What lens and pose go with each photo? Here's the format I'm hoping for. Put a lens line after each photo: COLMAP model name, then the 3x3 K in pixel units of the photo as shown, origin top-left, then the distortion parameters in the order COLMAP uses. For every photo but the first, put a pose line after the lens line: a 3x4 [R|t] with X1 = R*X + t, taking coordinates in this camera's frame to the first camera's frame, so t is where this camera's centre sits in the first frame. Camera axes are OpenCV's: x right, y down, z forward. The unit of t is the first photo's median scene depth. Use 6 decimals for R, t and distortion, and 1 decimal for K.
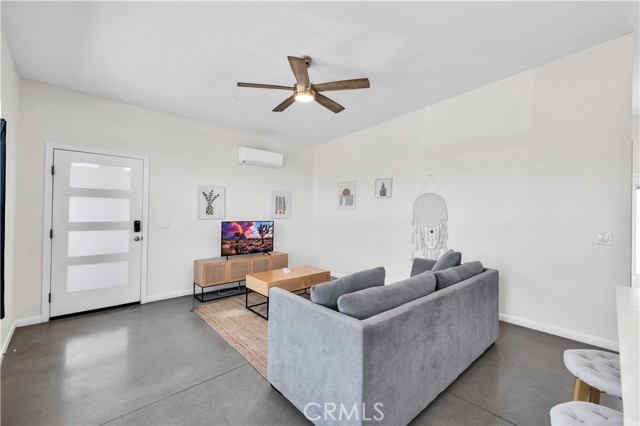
lens RADIAL K [[265.4, 0, 314.8], [0, 265.4, 208.4], [0, 0, 1]] dist [0.001830, 0.000648]
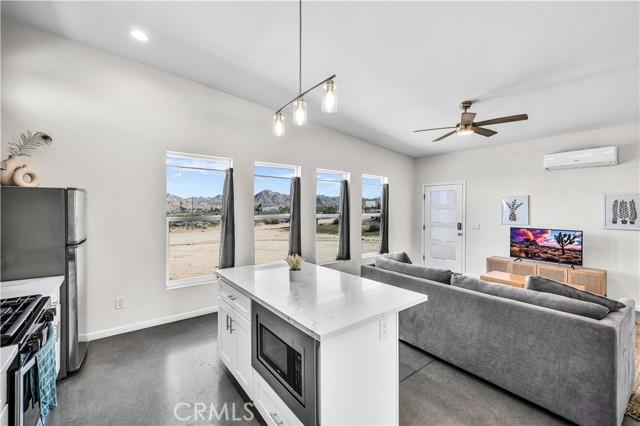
lens RADIAL K [[265.4, 0, 319.7], [0, 265.4, 211.1], [0, 0, 1]] dist [0.001830, 0.000648]
pose [[-0.075324, -0.005771, -0.997142, 0.824833], [0.000227, 0.999983, -0.005805, -0.013111], [0.997159, -0.000664, -0.075322, 0.228415]]
